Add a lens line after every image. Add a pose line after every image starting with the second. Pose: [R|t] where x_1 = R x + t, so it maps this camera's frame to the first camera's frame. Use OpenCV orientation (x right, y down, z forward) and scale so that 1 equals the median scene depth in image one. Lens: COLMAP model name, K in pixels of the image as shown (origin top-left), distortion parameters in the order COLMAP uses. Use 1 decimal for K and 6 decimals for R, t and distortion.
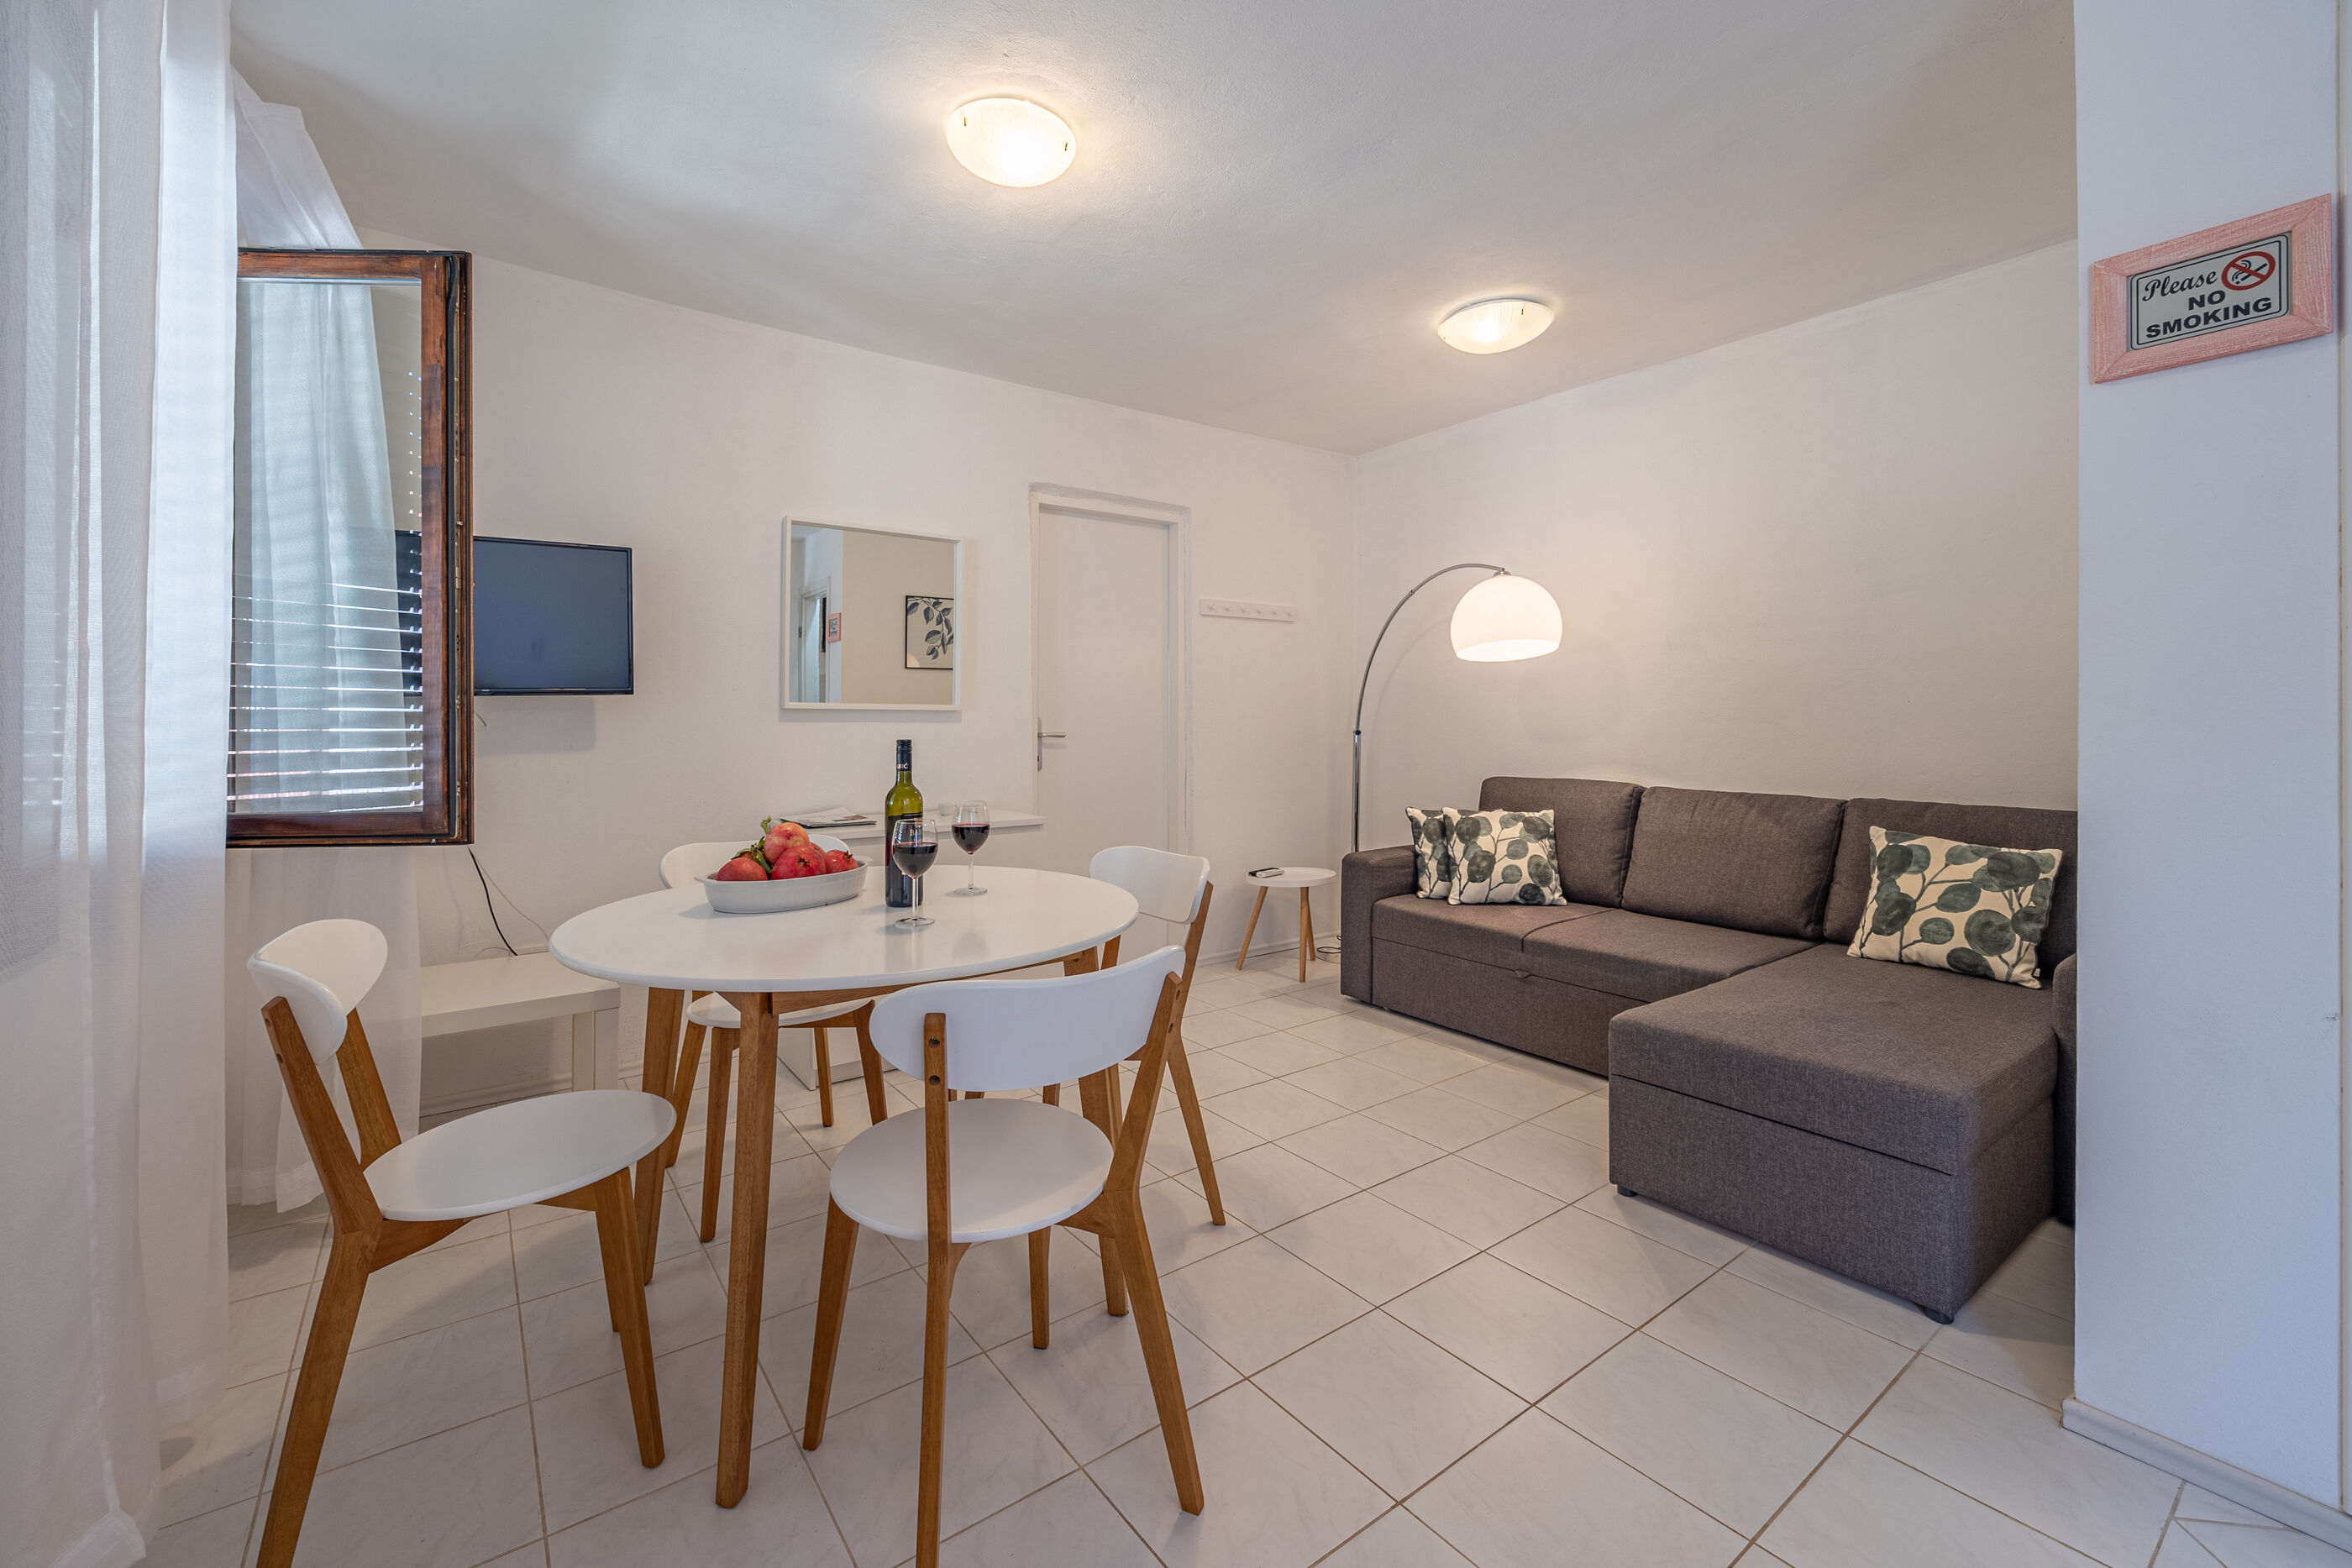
lens RADIAL K [[943.4, 0, 1193.7], [0, 943.4, 733.1], [0, 0, 1]] dist [-0.003661, 0.001058]
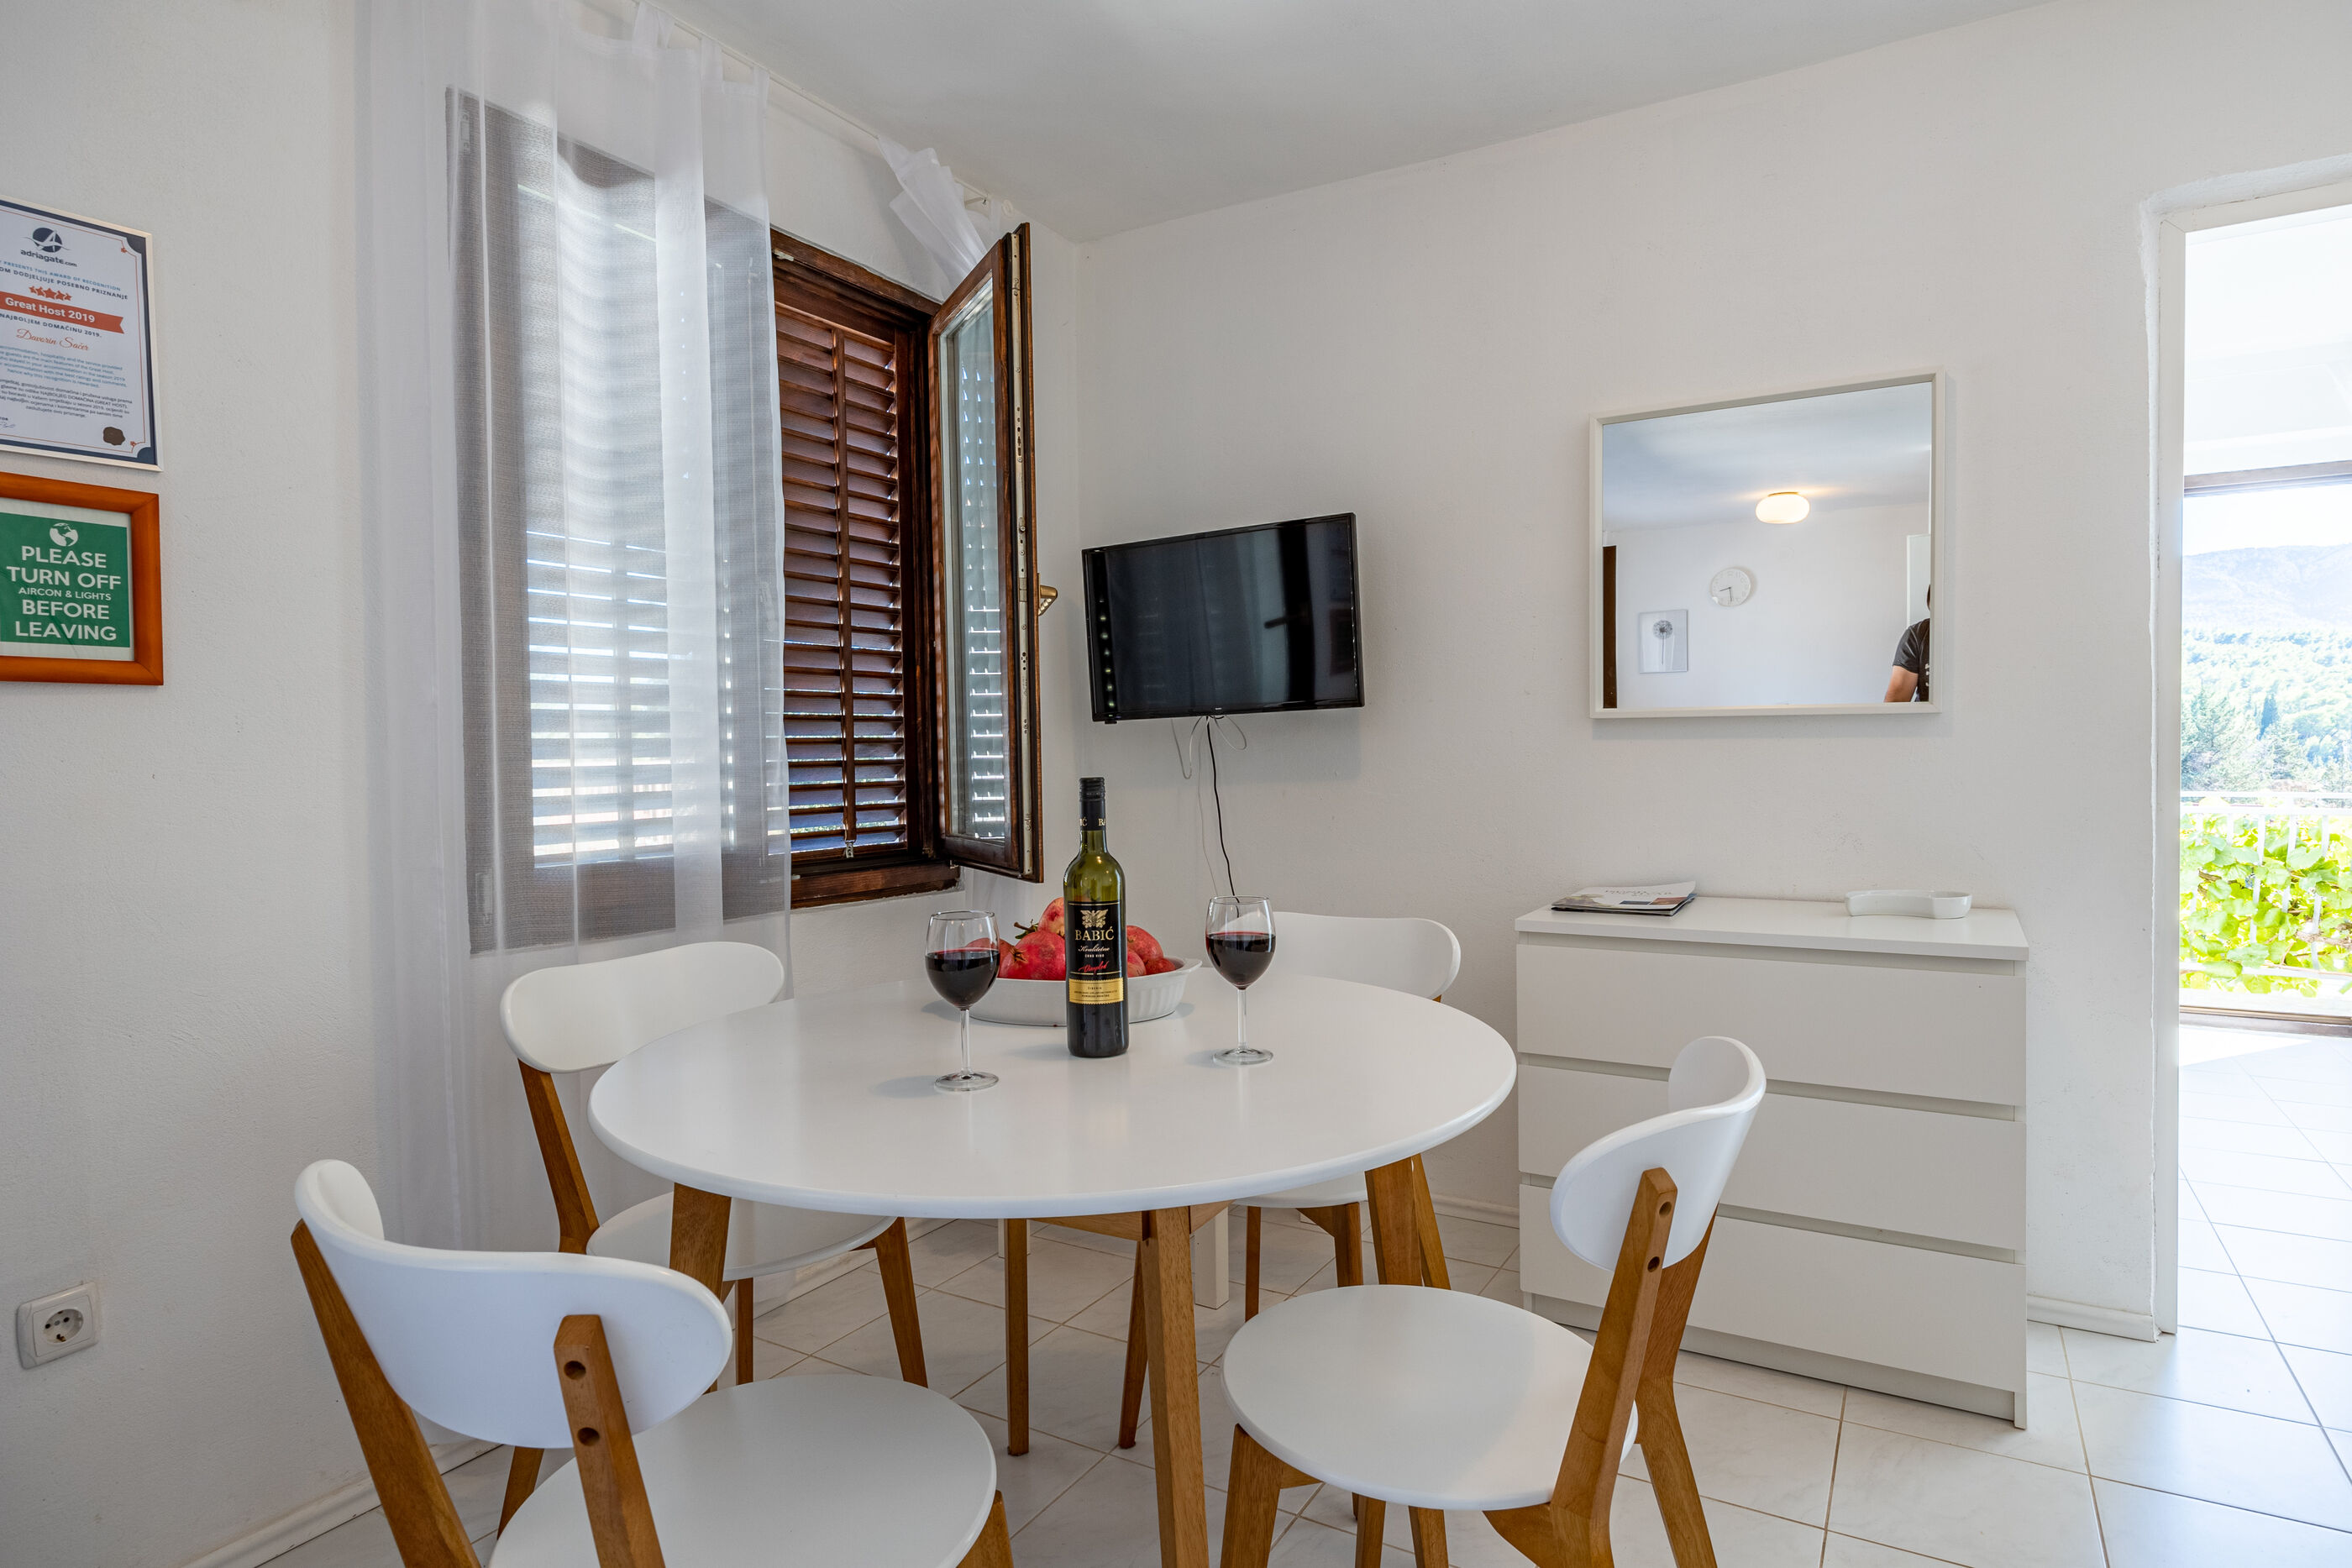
lens RADIAL K [[1273.9, 0, 1189.5], [0, 1273.9, 780.5], [0, 0, 1]] dist [-0.005071, -0.001282]
pose [[0.390095, 0.022001, -0.920512, 0.269853], [0.003942, 0.999665, 0.025564, -0.007047], [0.920766, -0.013601, 0.389878, 0.427506]]
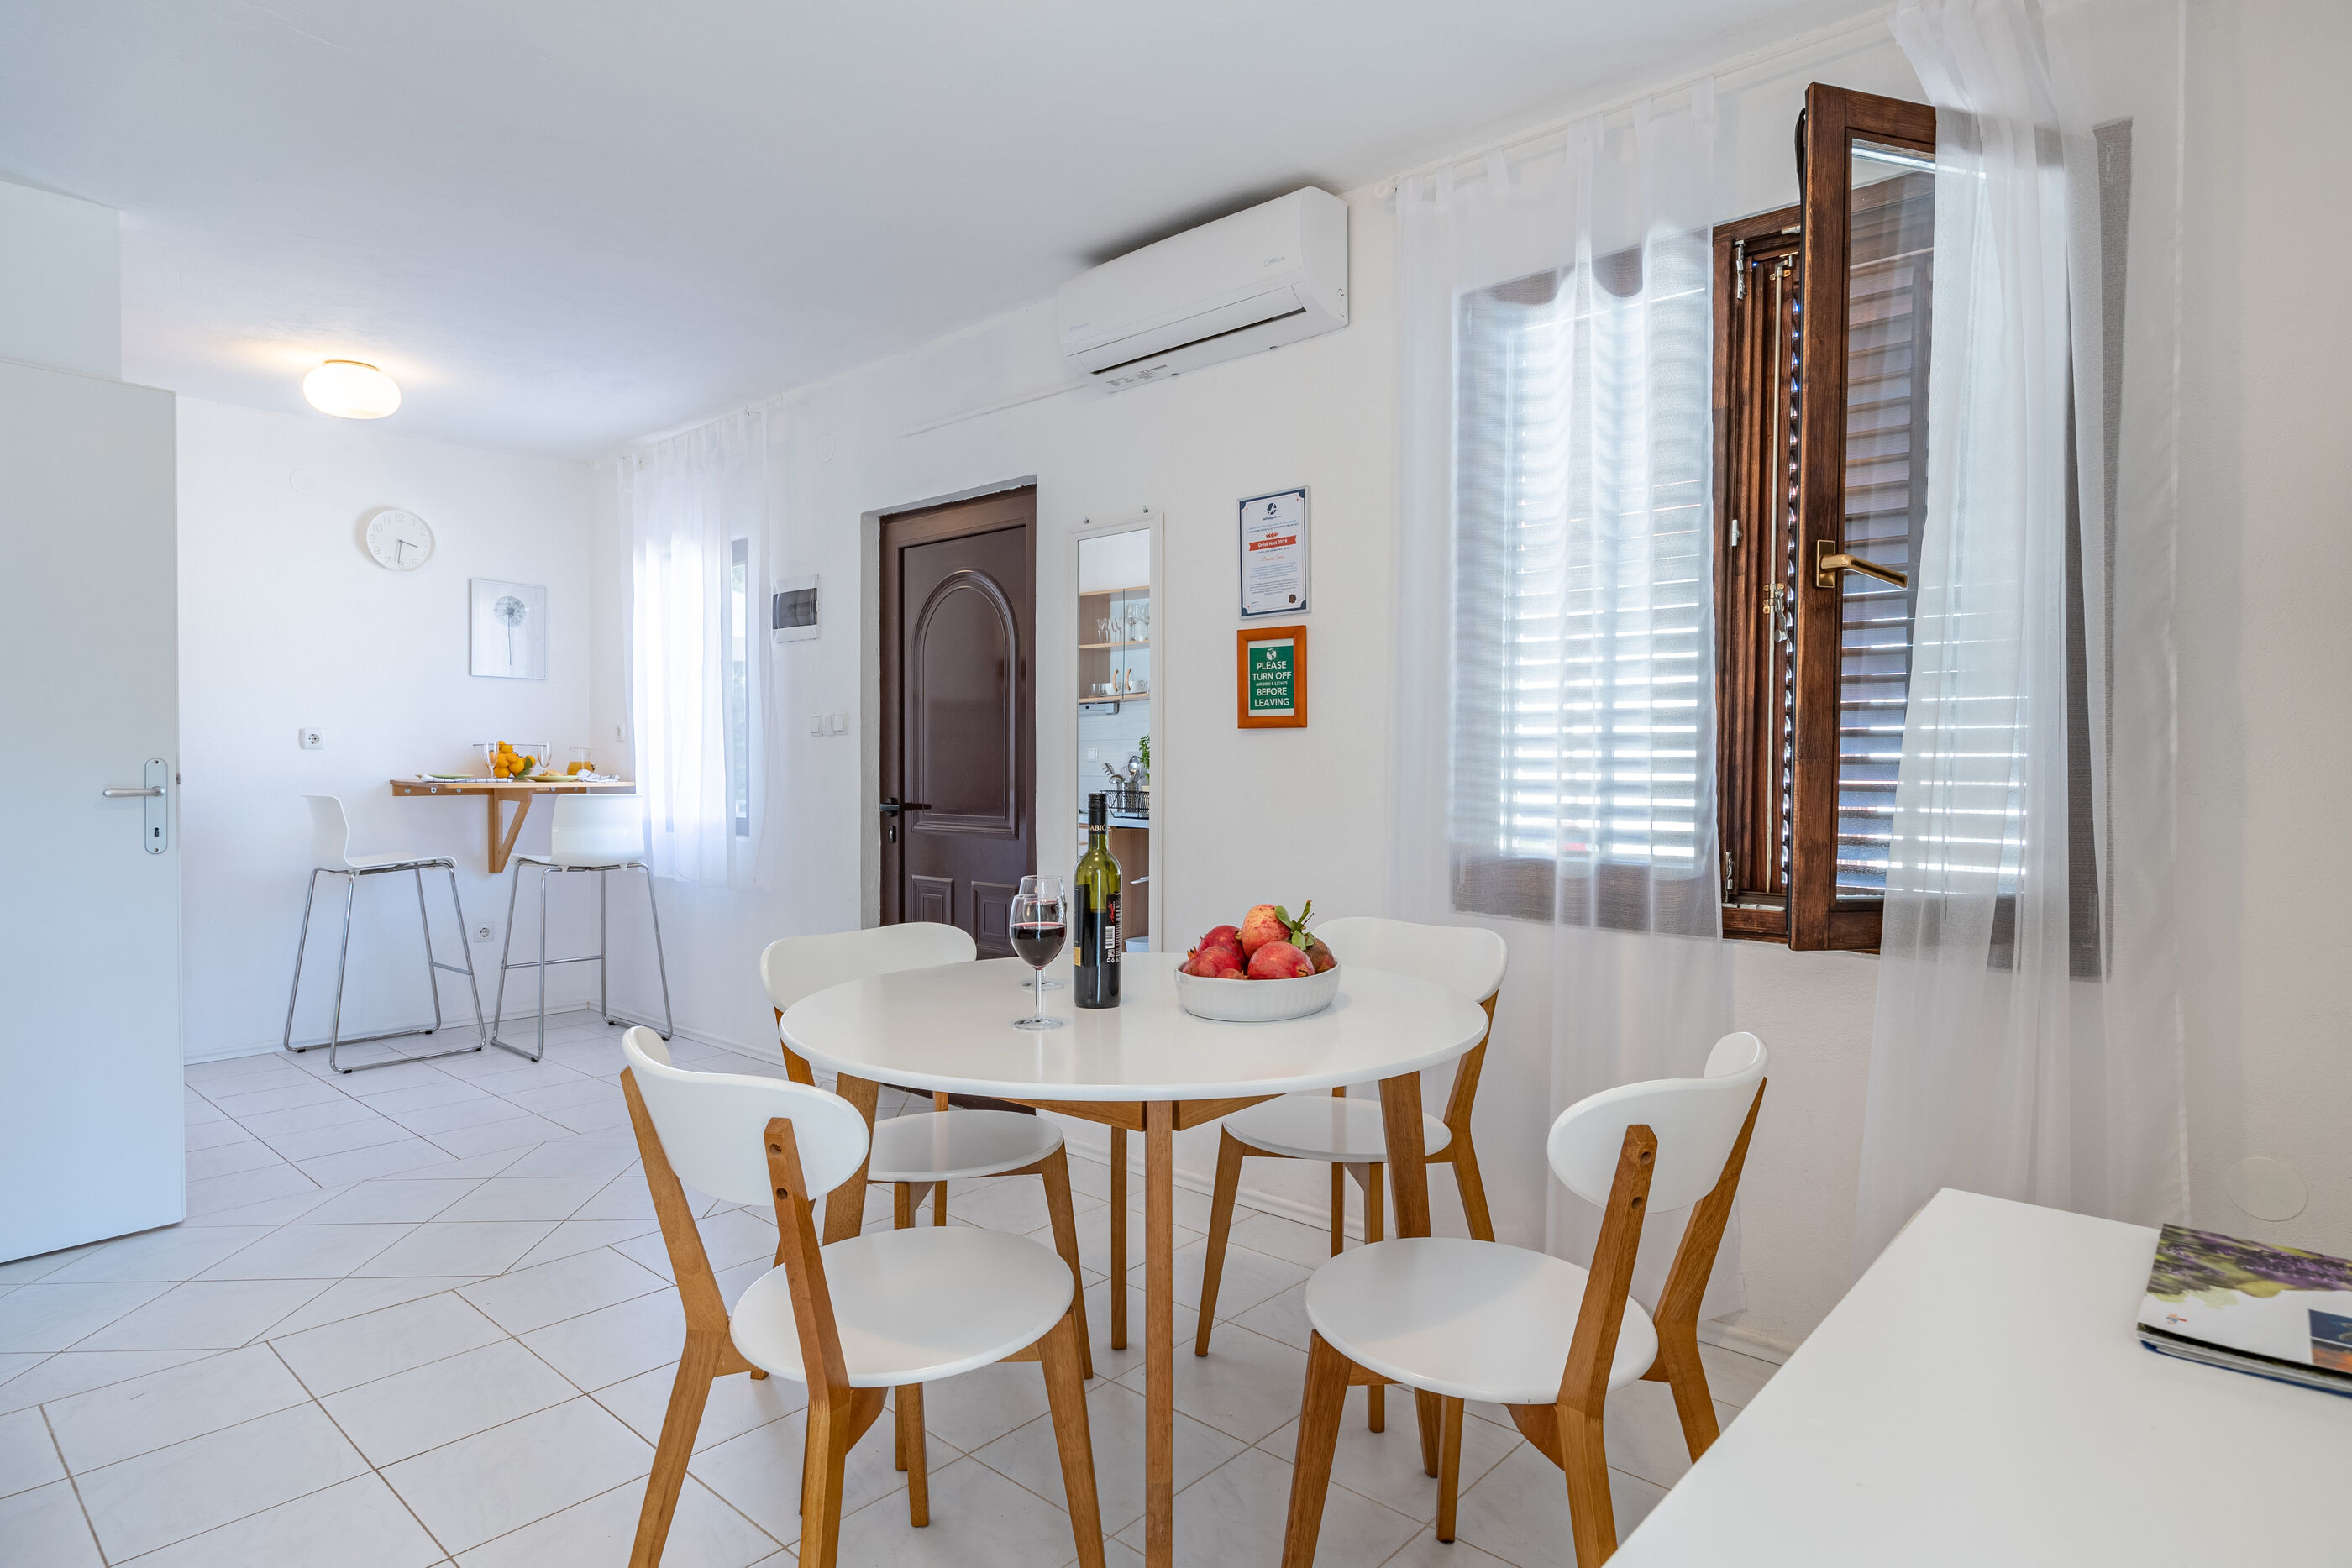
lens RADIAL K [[1273.9, 0, 1191.7], [0, 1273.9, 778.4], [0, 0, 1]] dist [-0.005071, -0.001282]
pose [[-0.982322, 0.001364, -0.187197, -0.121667], [-0.003325, 0.999689, 0.024732, -0.019754], [0.187172, 0.024917, -0.982011, 1.209520]]
